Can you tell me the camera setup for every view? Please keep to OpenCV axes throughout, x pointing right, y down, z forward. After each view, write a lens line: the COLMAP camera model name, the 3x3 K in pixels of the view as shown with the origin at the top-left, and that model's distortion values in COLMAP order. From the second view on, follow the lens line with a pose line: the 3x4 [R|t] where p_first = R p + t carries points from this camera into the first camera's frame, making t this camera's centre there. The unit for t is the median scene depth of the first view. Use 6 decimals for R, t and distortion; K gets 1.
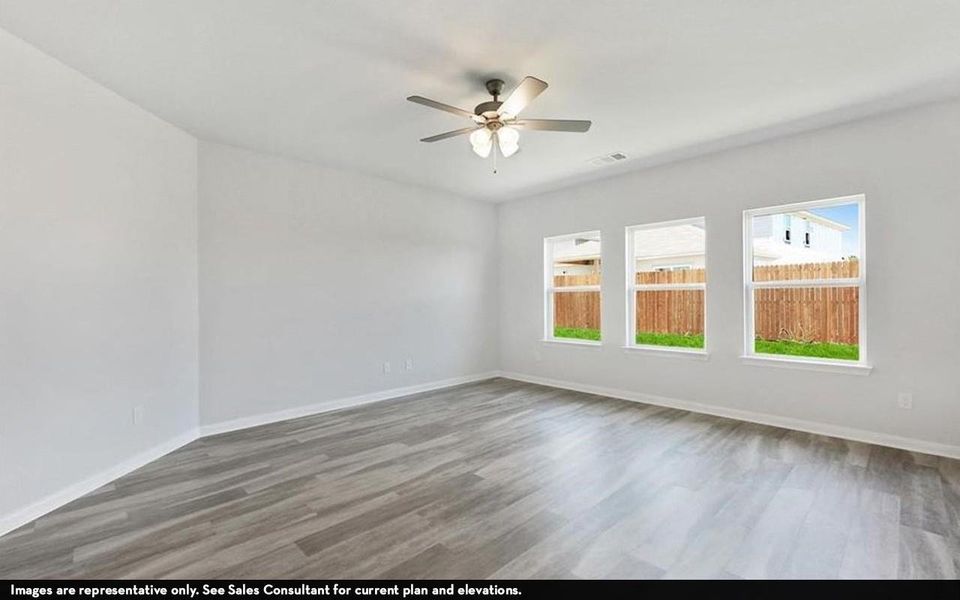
lens RADIAL K [[408.3, 0, 479.8], [0, 408.3, 301.3], [0, 0, 1]] dist [0.017890, 0.000147]
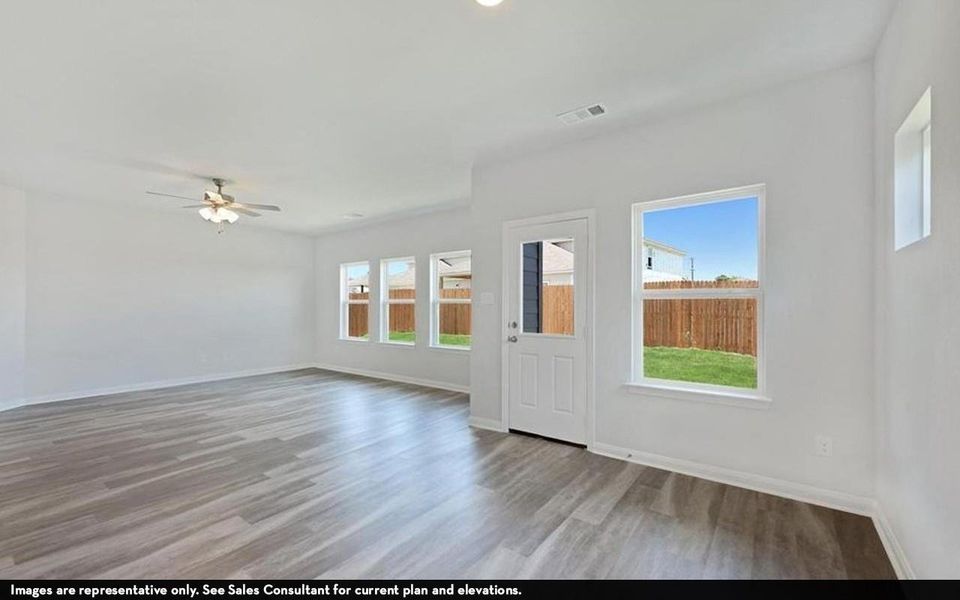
lens RADIAL K [[393.2, 0, 479.1], [0, 393.2, 310.4], [0, 0, 1]] dist [0.011268, -0.000626]
pose [[0.987528, 0.005796, 0.157335, 0.401327], [-0.005485, 0.999982, -0.002416, 0.000096], [-0.157346, 0.001523, 0.987542, -0.368957]]
